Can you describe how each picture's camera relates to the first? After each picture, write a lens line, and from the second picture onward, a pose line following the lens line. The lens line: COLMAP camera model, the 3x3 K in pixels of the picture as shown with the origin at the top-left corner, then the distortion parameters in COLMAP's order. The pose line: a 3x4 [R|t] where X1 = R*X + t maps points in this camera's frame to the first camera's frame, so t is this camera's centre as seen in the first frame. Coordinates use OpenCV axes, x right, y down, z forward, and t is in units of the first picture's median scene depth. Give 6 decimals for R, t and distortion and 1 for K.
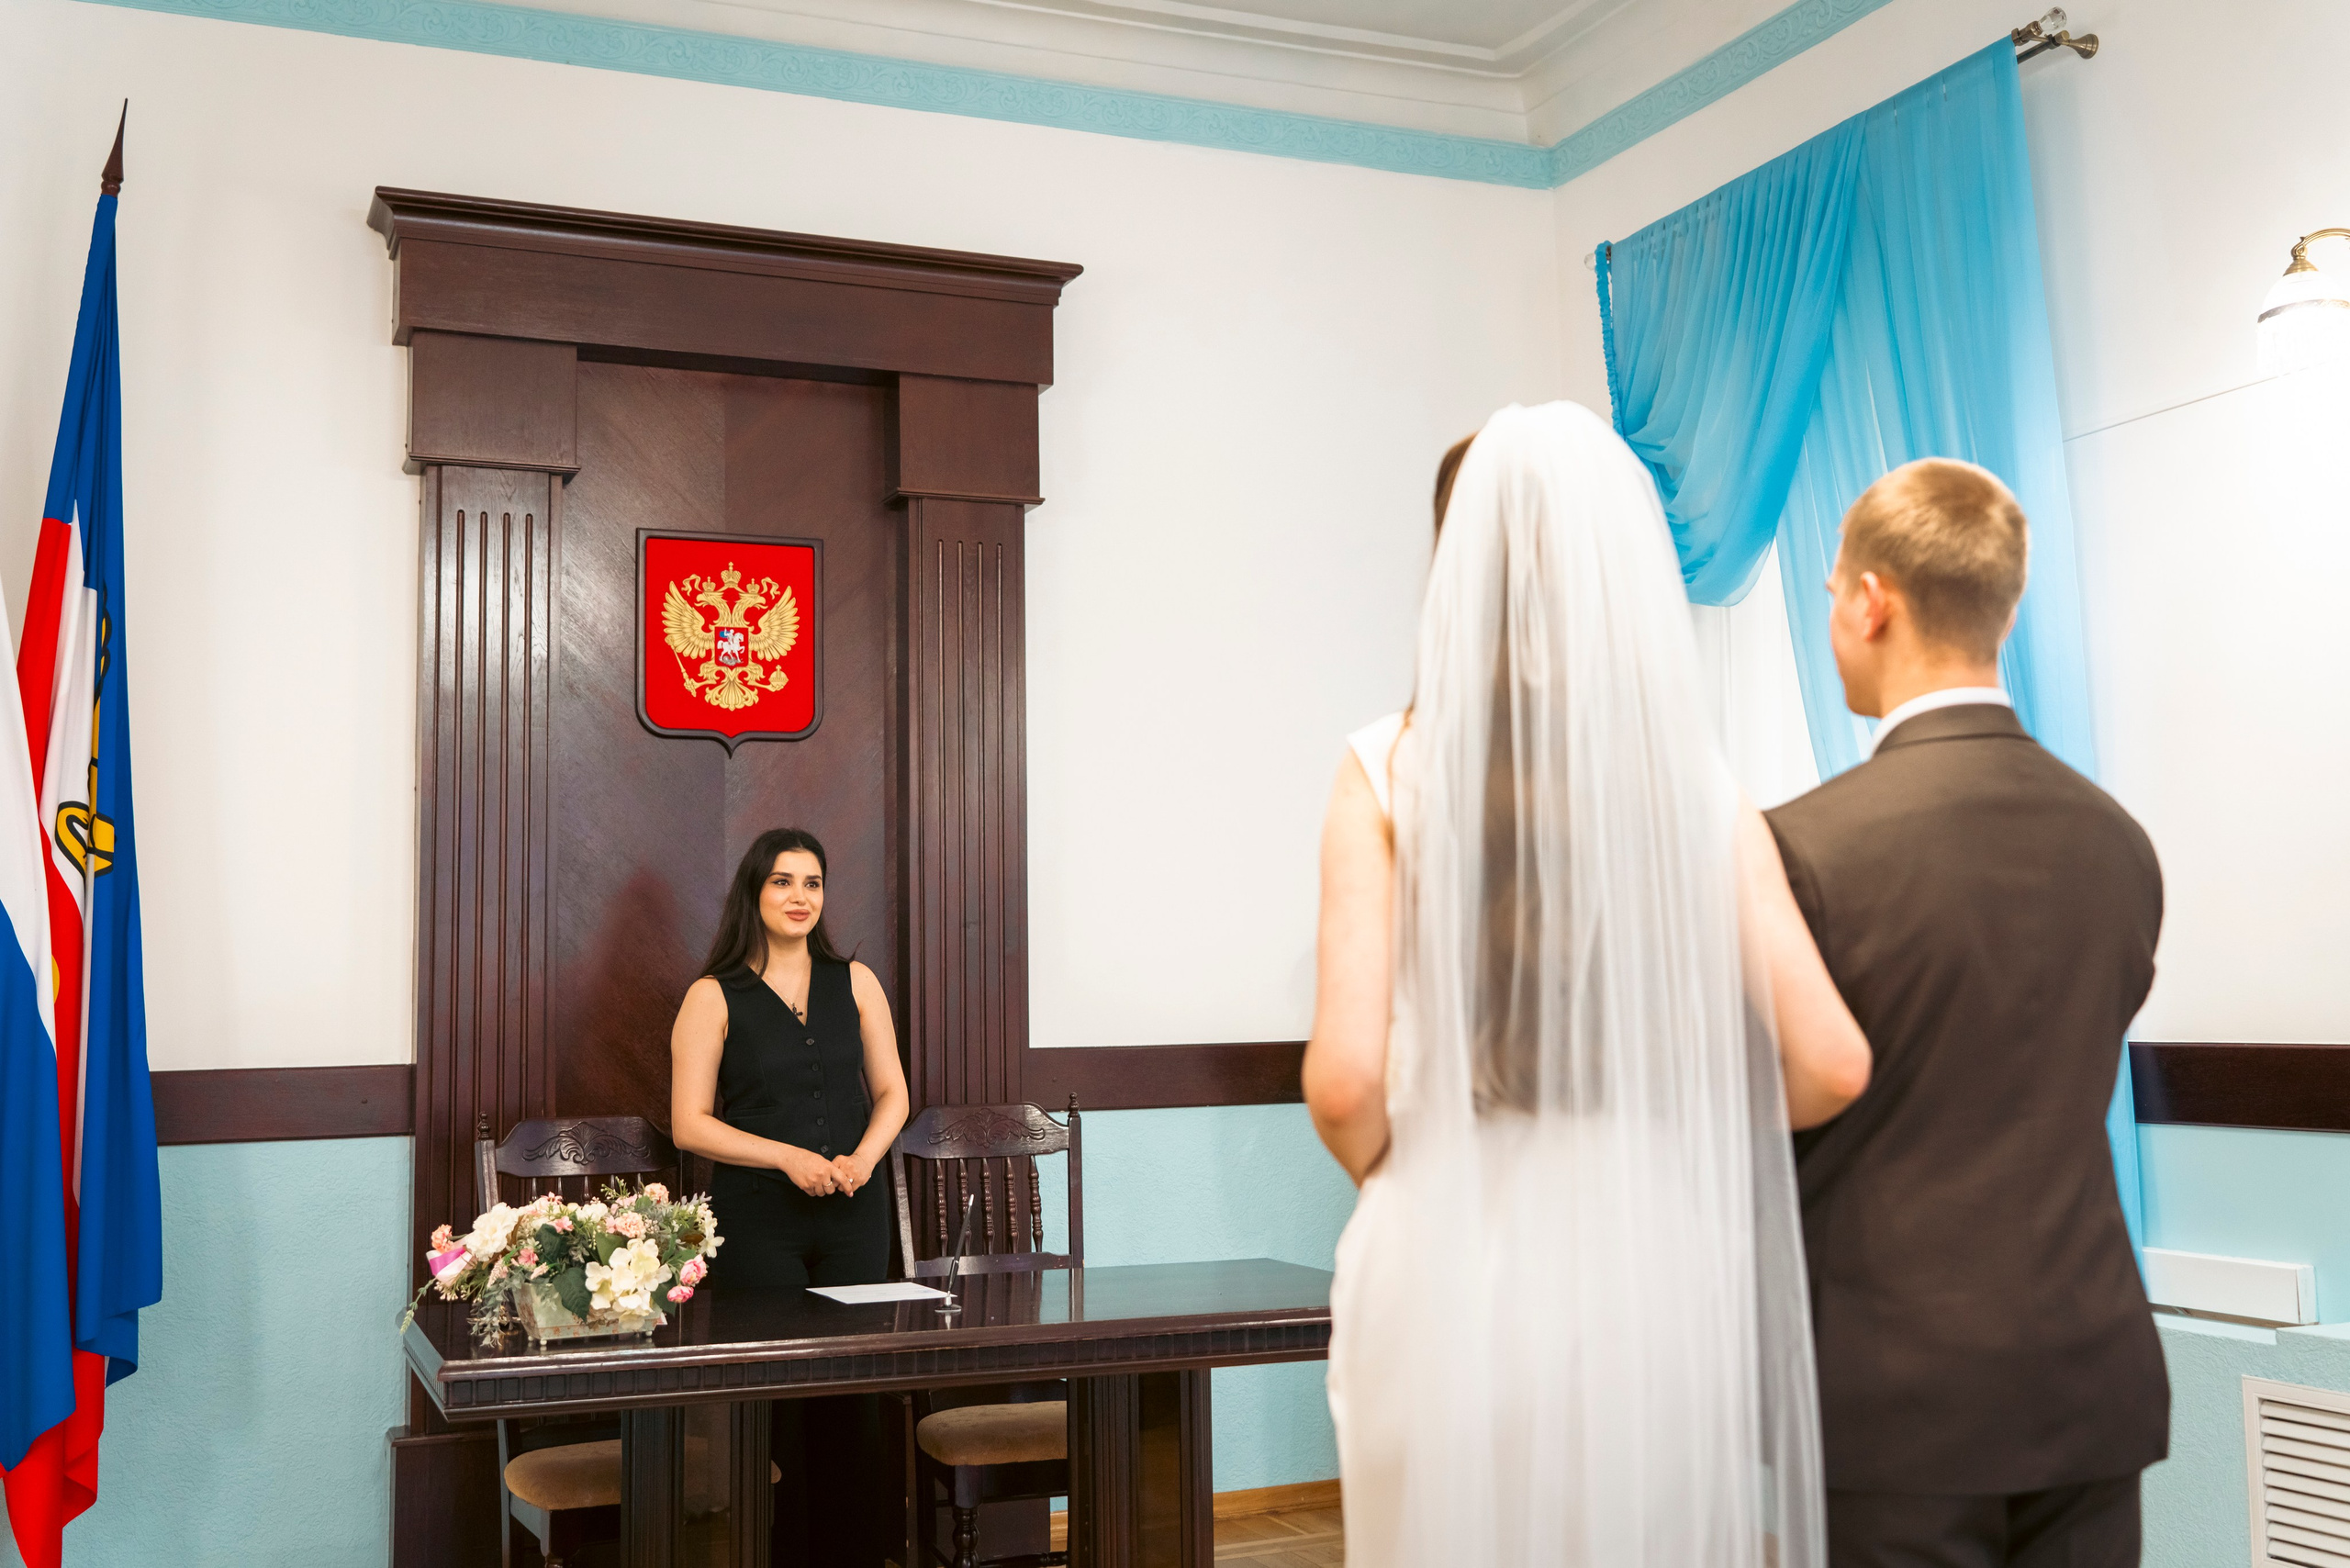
lens RADIAL K [[2323.6, 0, 1184.7], [0, 2323.6, 806.7], [0, 0, 1]] dist [0.013119, 0.007884]
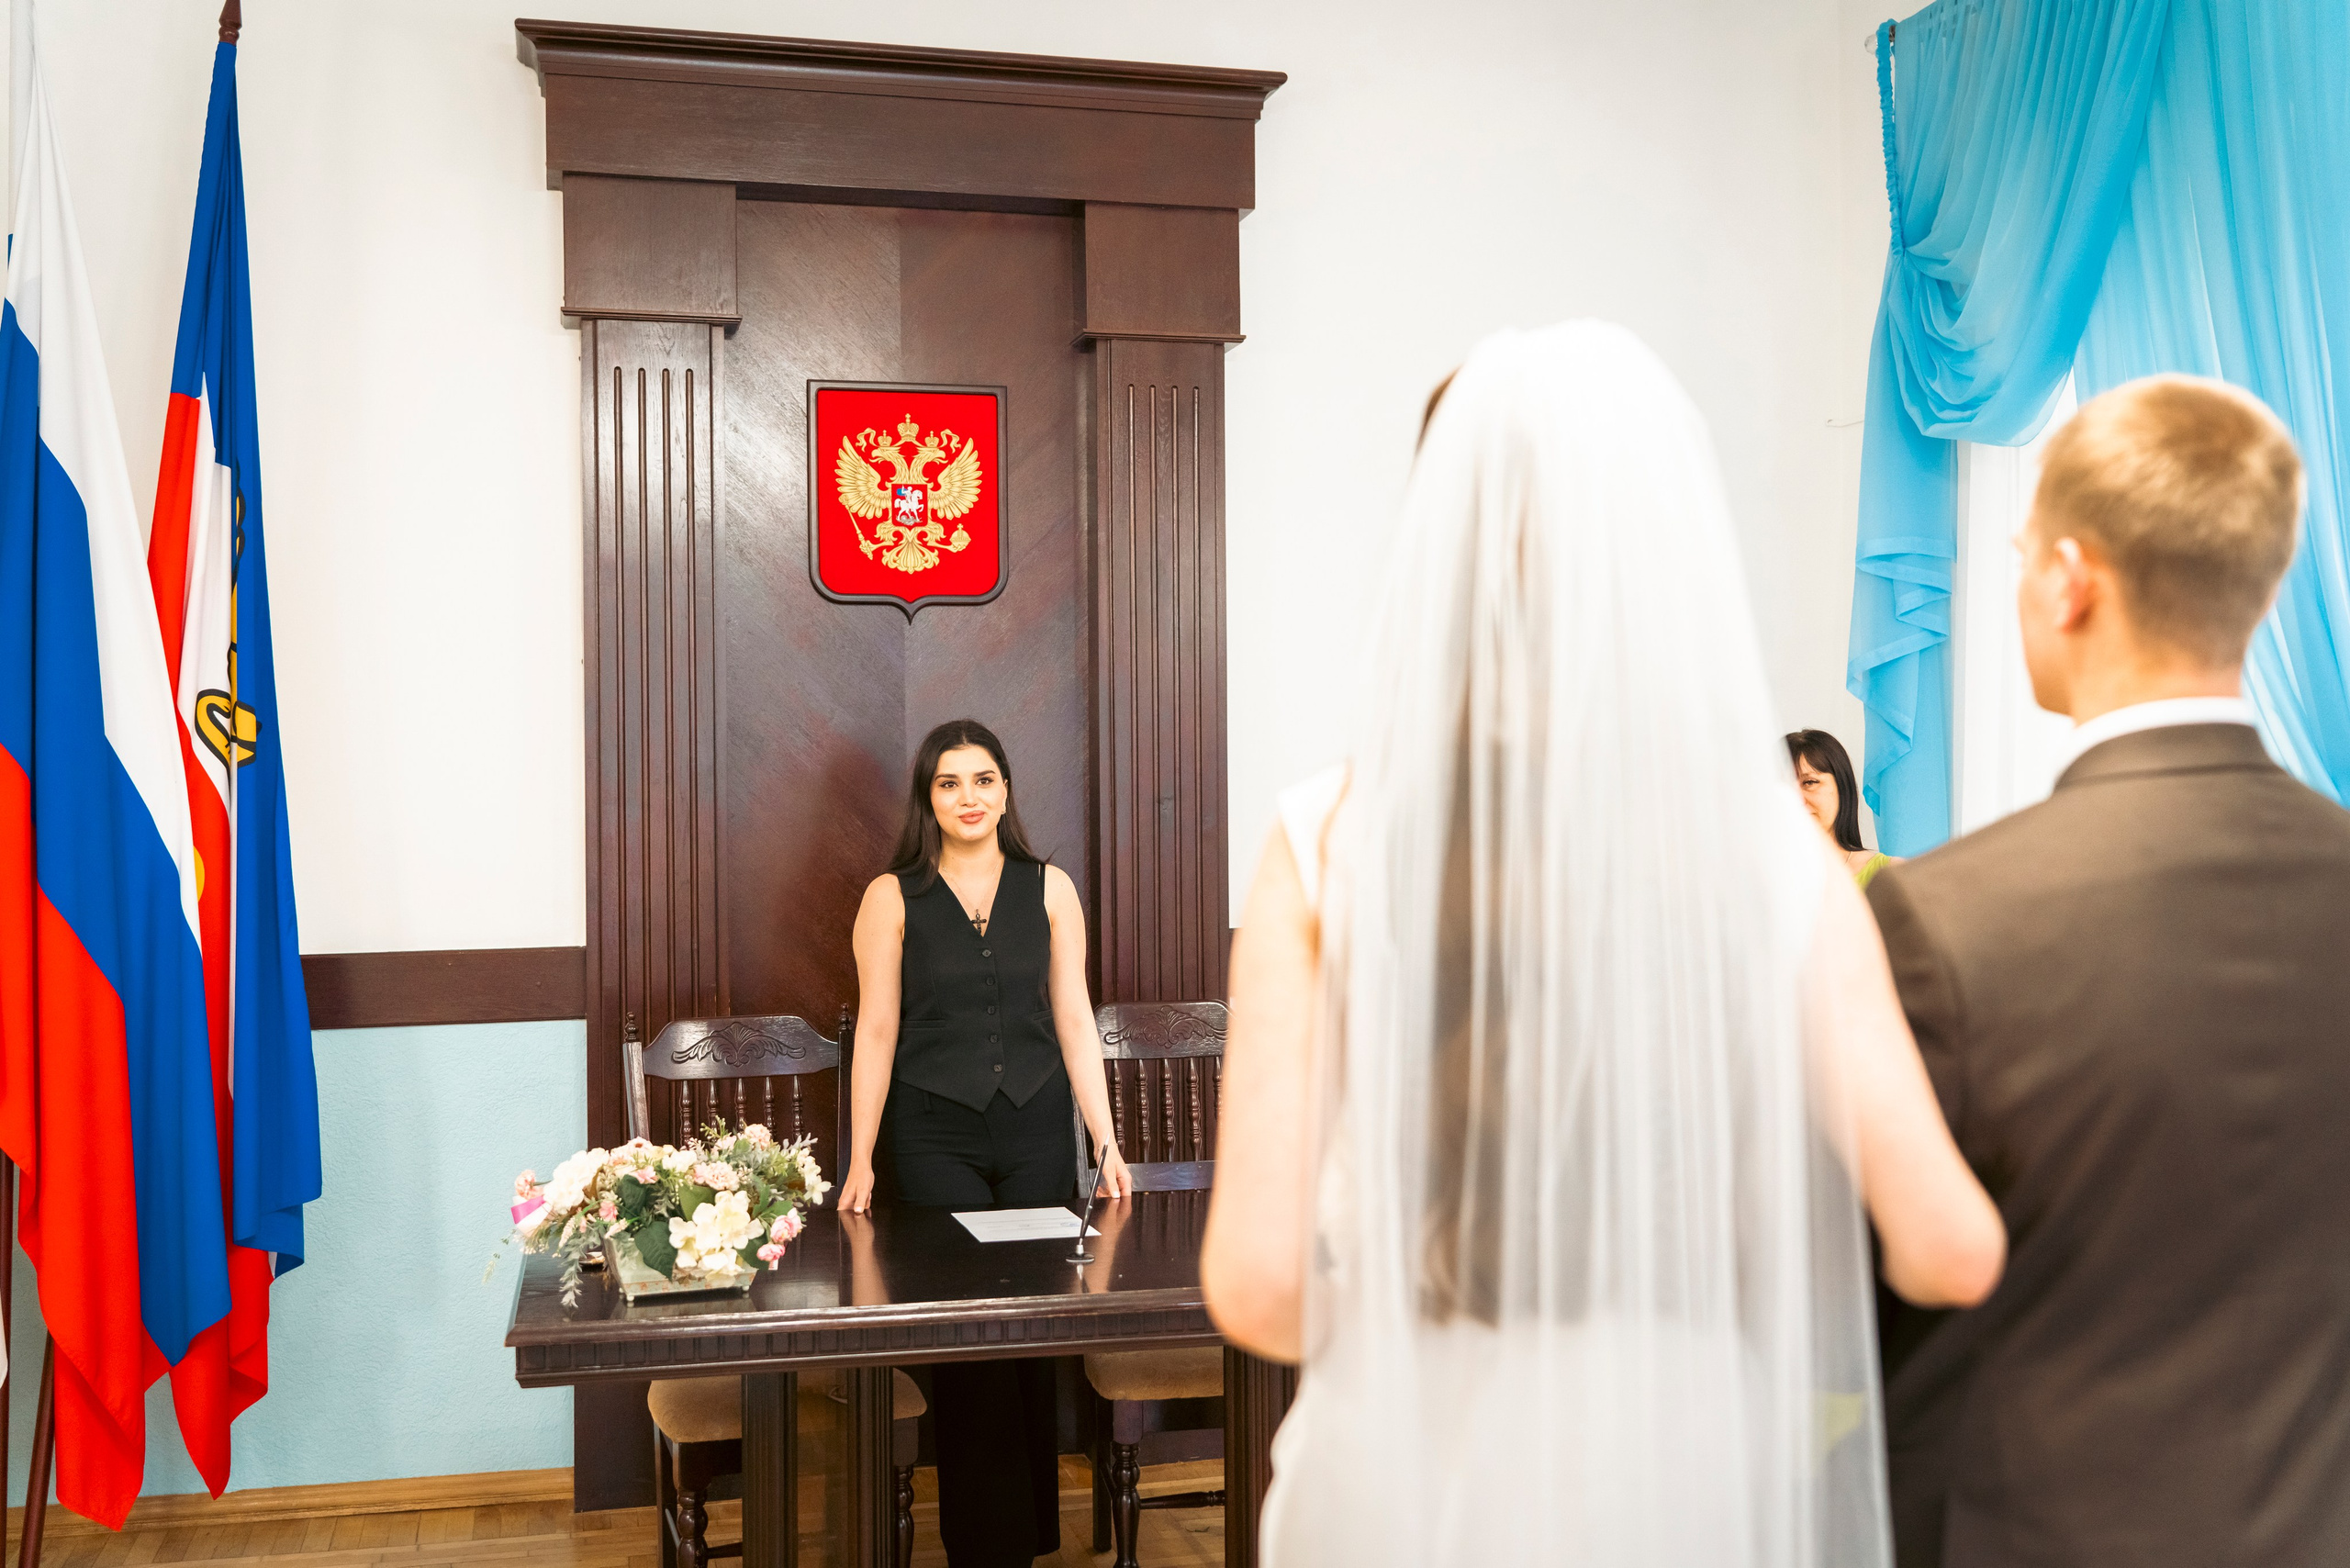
lens RADIAL K [[2323.6, 0, 1184.7], [0, 2323.6, 806.7], [0, 0, 1]] dist [0.013119, 0.007884]
pose [[0.990241, 0.006795, -0.139200, 0.047448], [0.005589, 0.996071, 0.088380, -0.030759], [0.139253, -0.088295, 0.986313, 0.082733]]
